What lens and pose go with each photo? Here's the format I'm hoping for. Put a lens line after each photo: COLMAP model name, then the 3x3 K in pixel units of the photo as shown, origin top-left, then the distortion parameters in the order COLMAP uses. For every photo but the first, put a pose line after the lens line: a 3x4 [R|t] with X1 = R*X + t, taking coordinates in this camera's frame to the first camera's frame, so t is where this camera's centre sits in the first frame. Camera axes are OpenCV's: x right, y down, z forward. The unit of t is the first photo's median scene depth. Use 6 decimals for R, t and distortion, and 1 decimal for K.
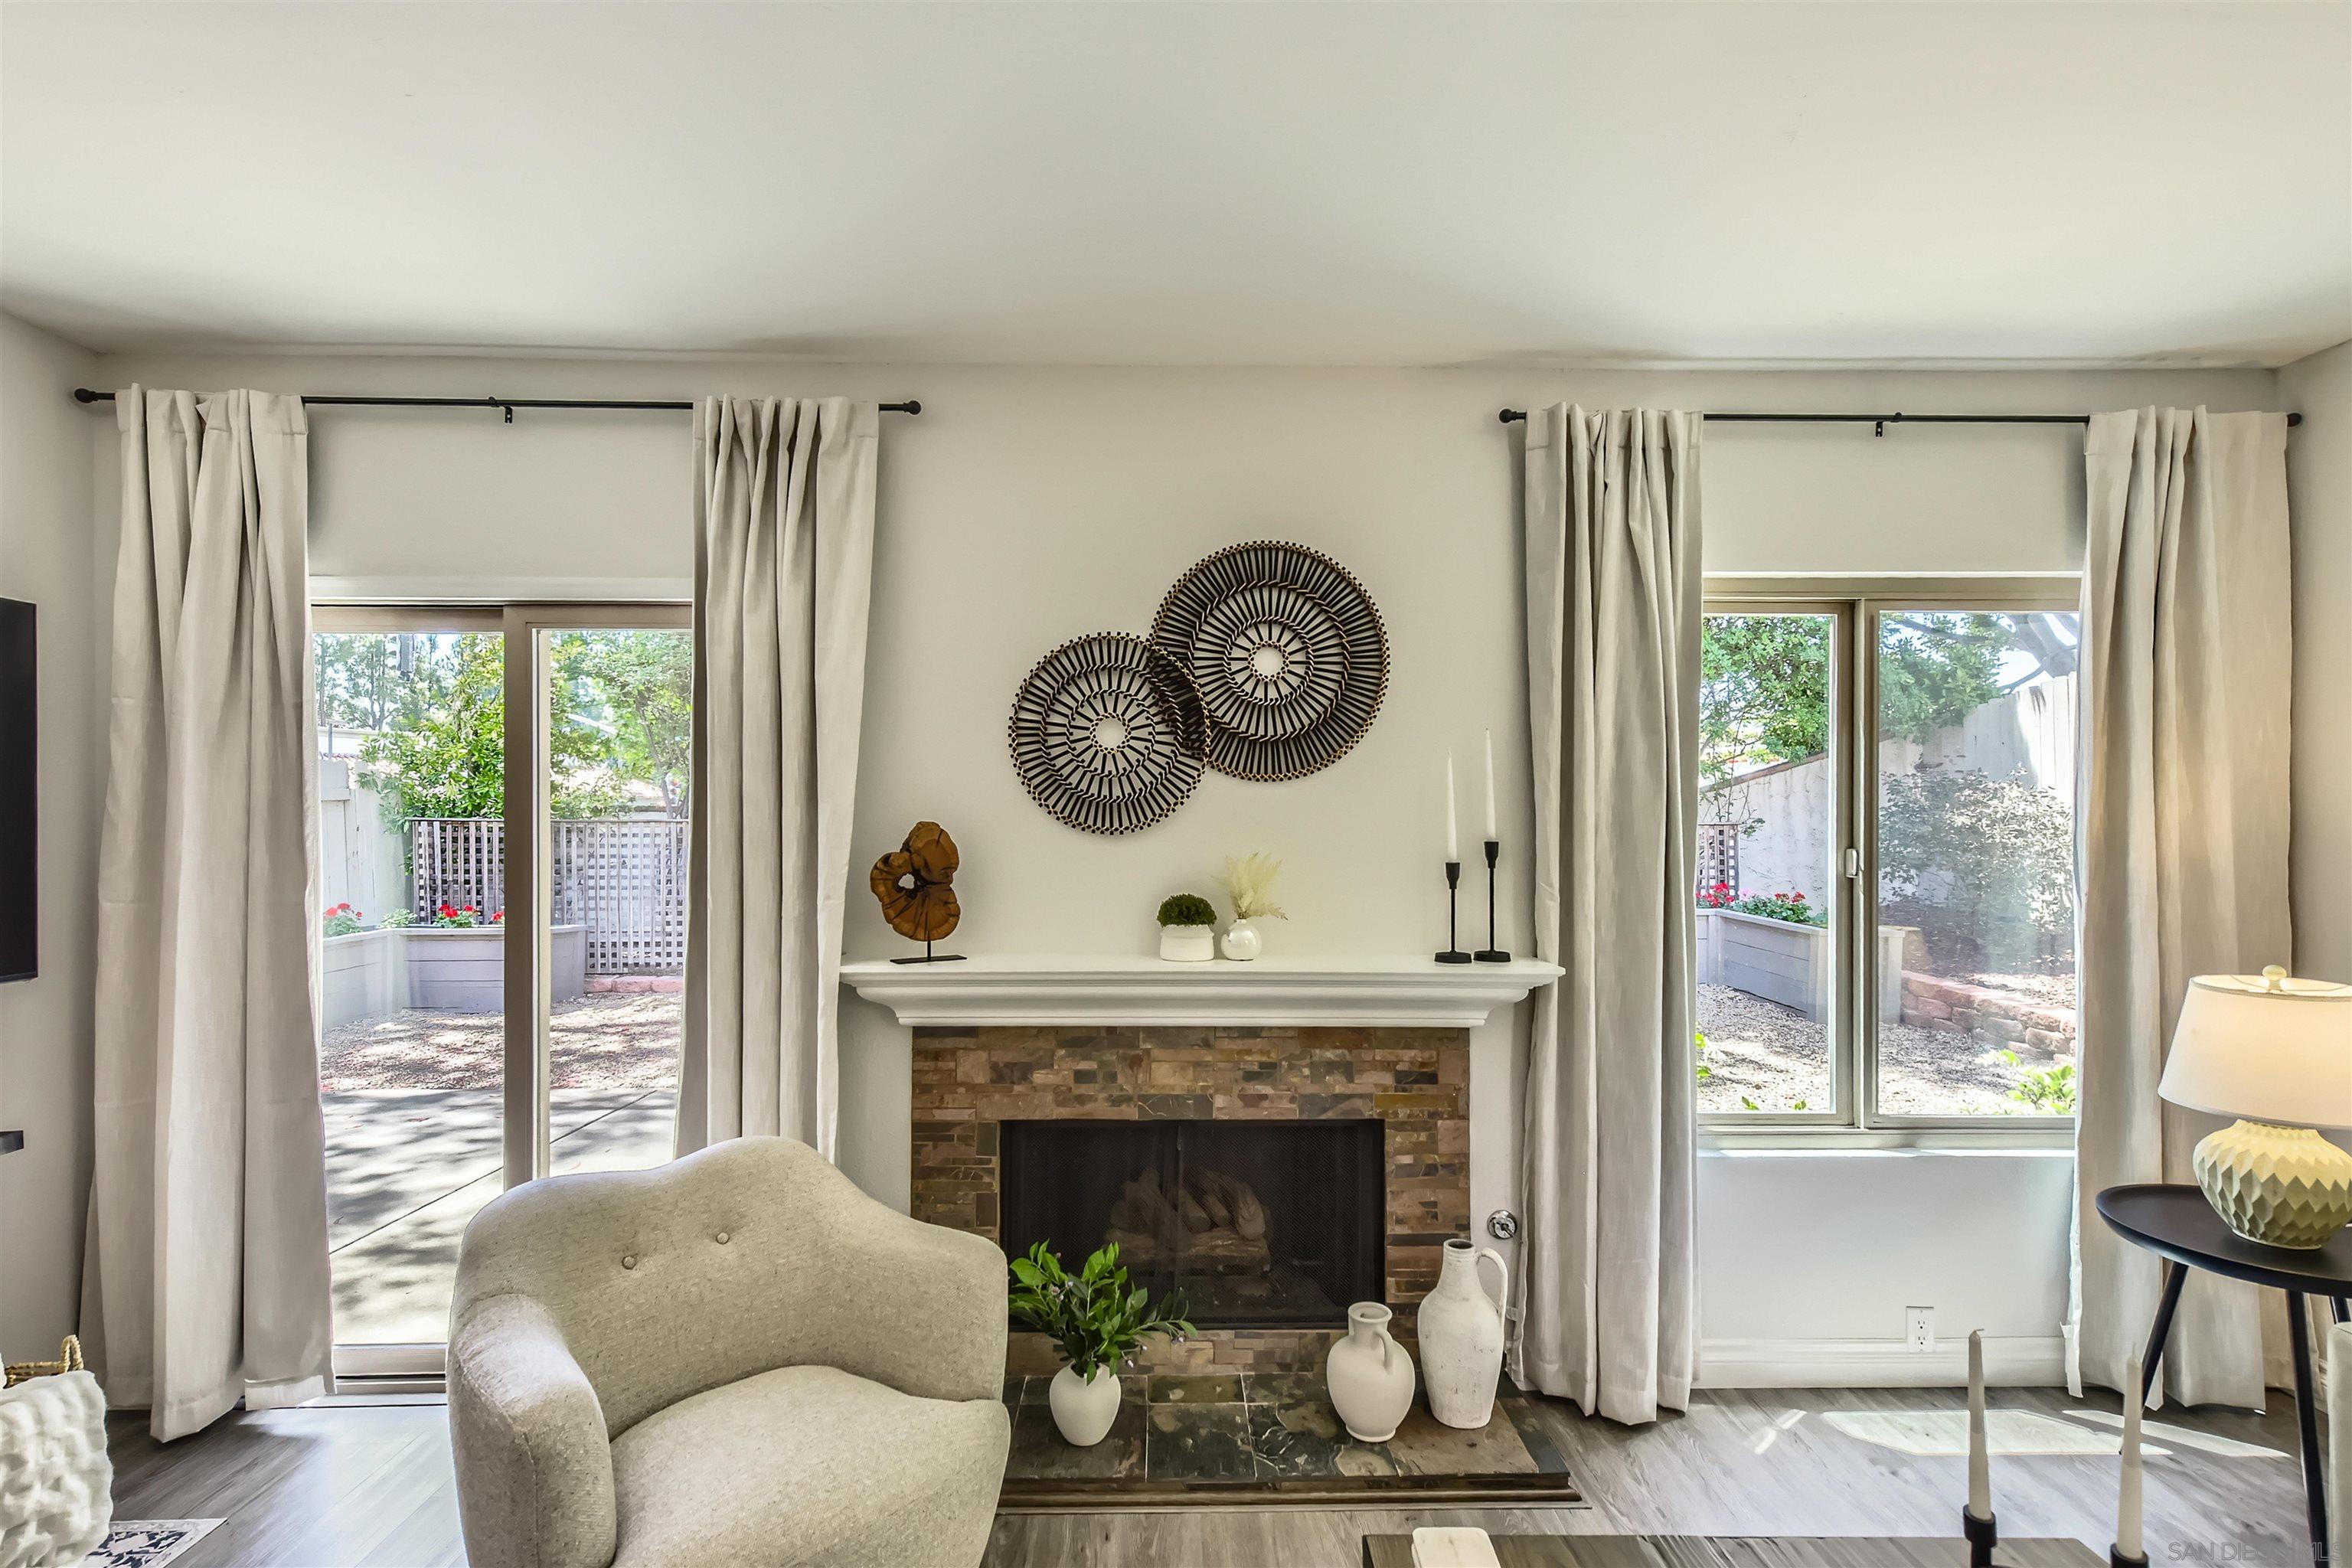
lens RADIAL K [[1094.8, 0, 1175.5], [0, 1094.8, 830.3], [0, 0, 1]] dist [0.015174, -0.002039]
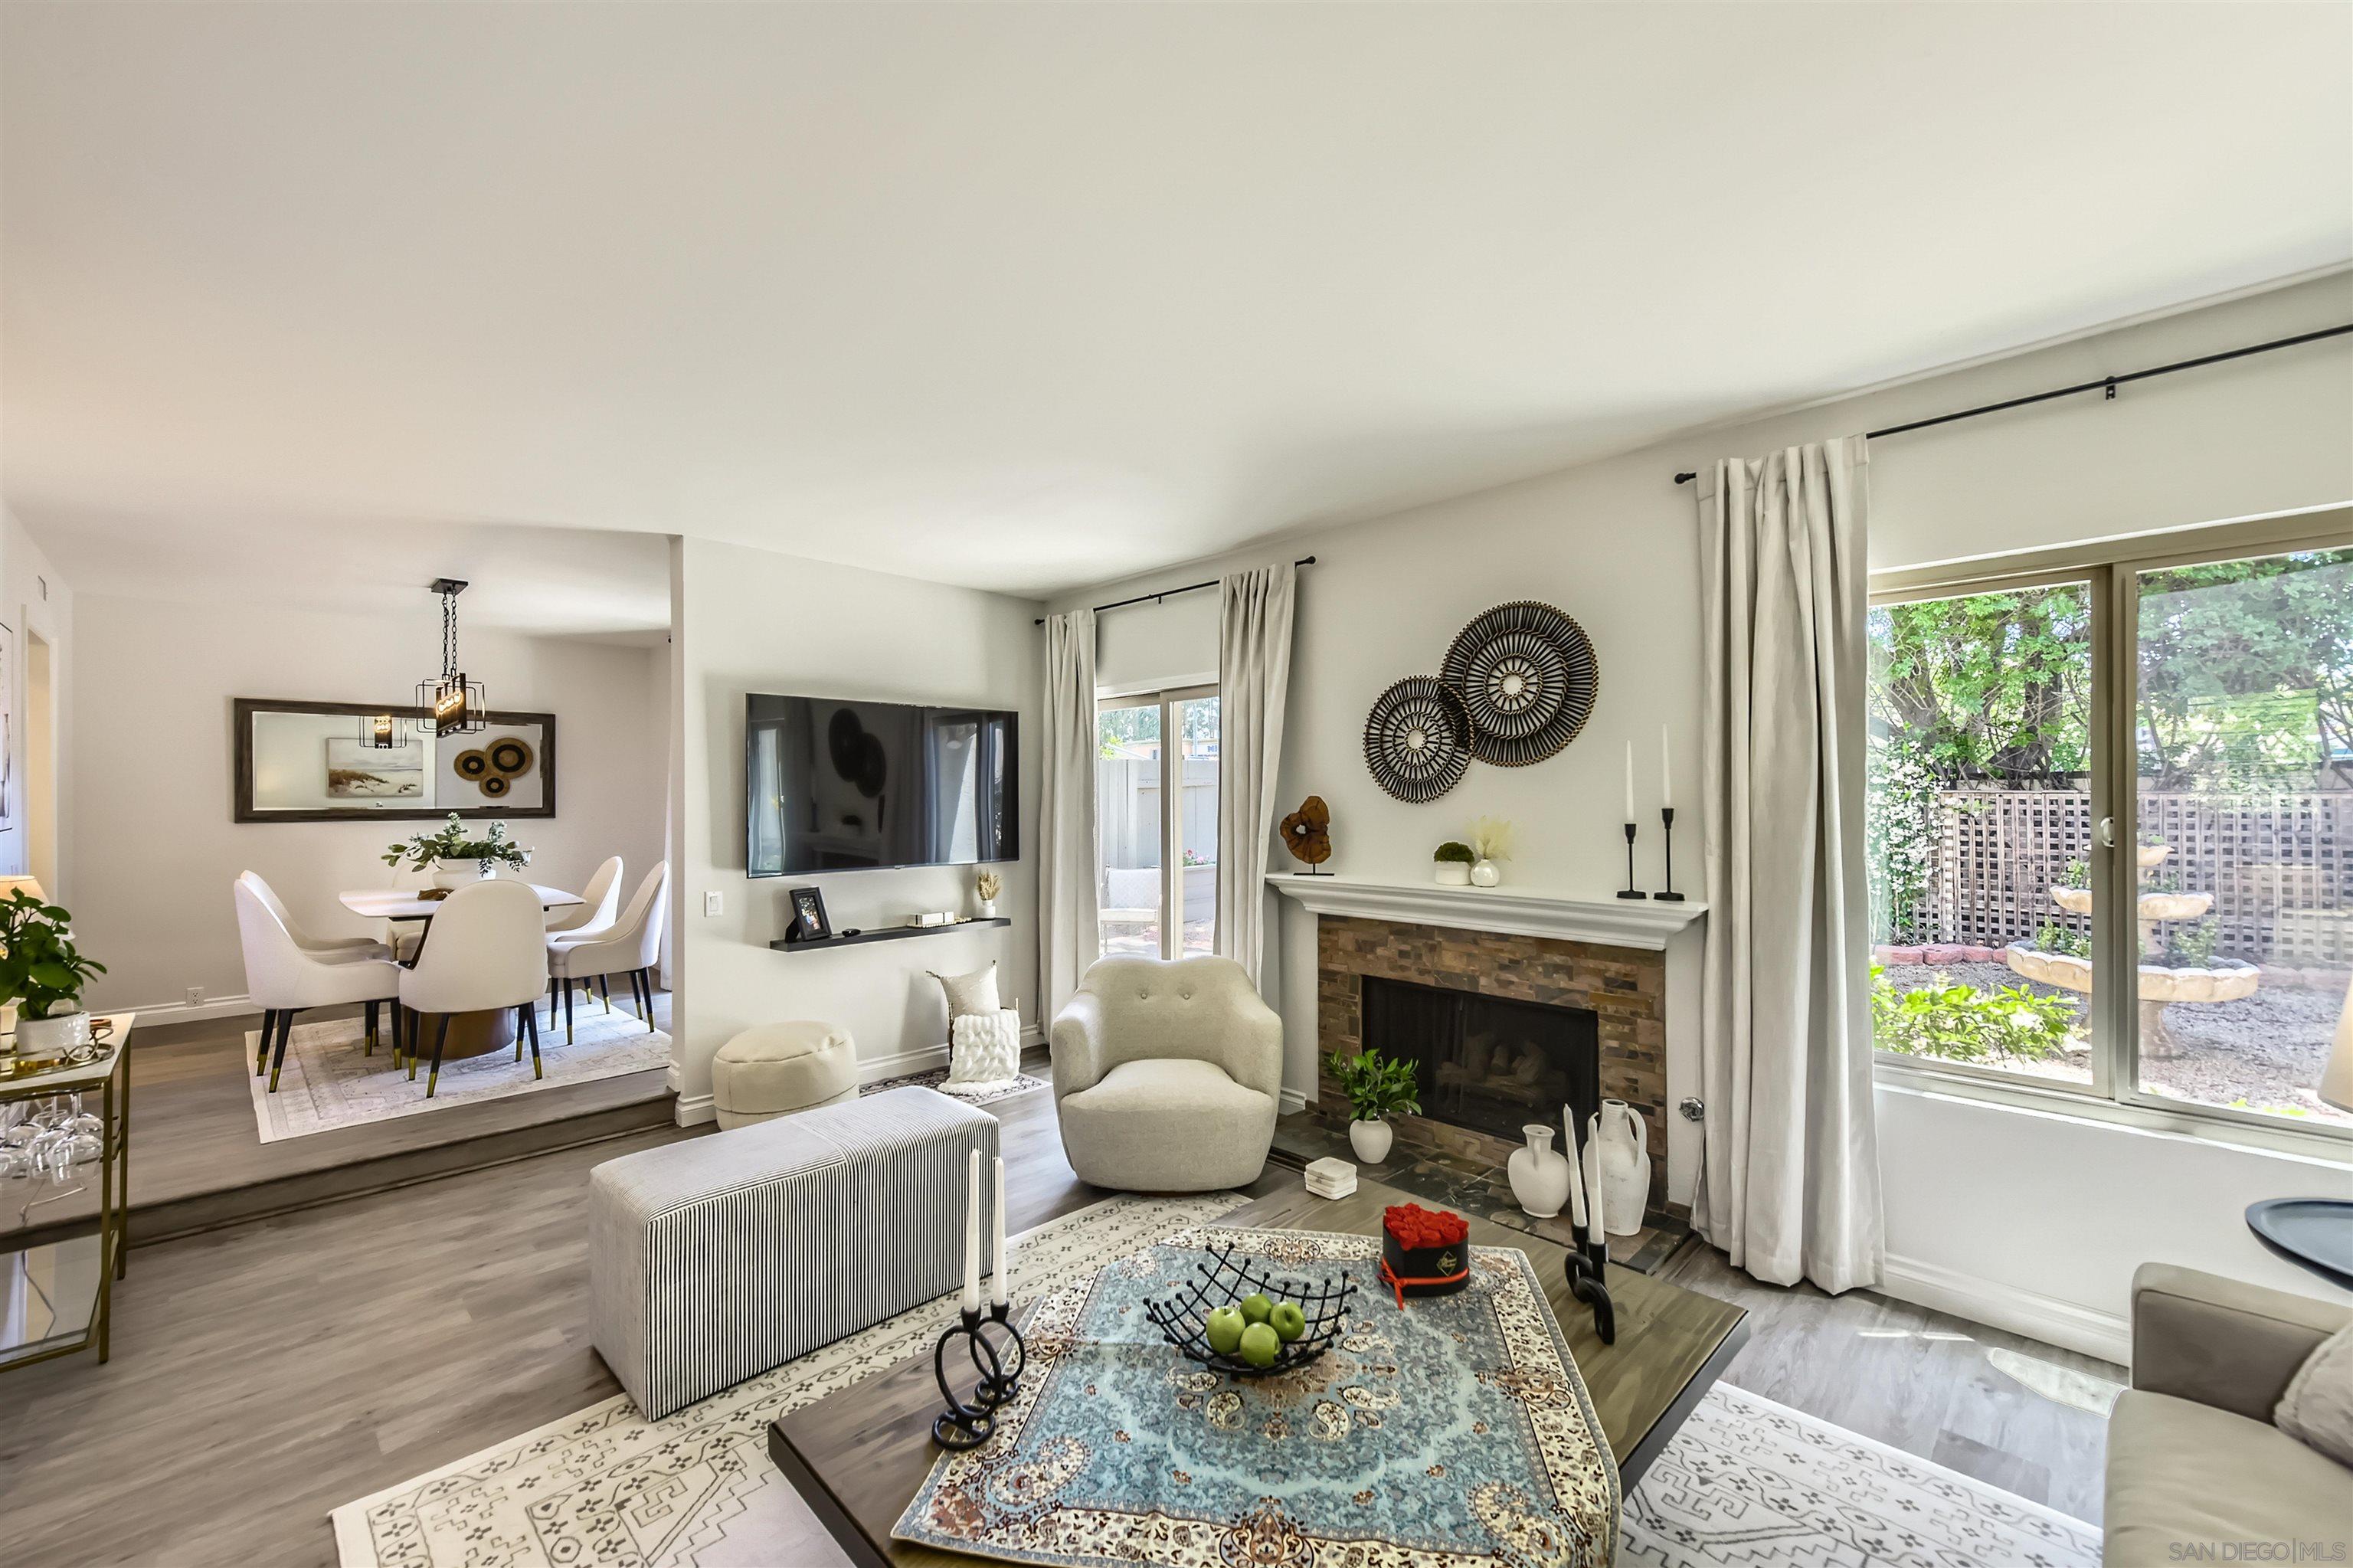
lens RADIAL K [[961.4, 0, 1167.4], [0, 961.4, 794.5], [0, 0, 1]] dist [0.020461, -0.004940]
pose [[0.681635, -0.007003, -0.731659, 0.714132], [0.005707, 0.999975, -0.004254, -0.004804], [0.731670, -0.001276, 0.681658, -0.214895]]
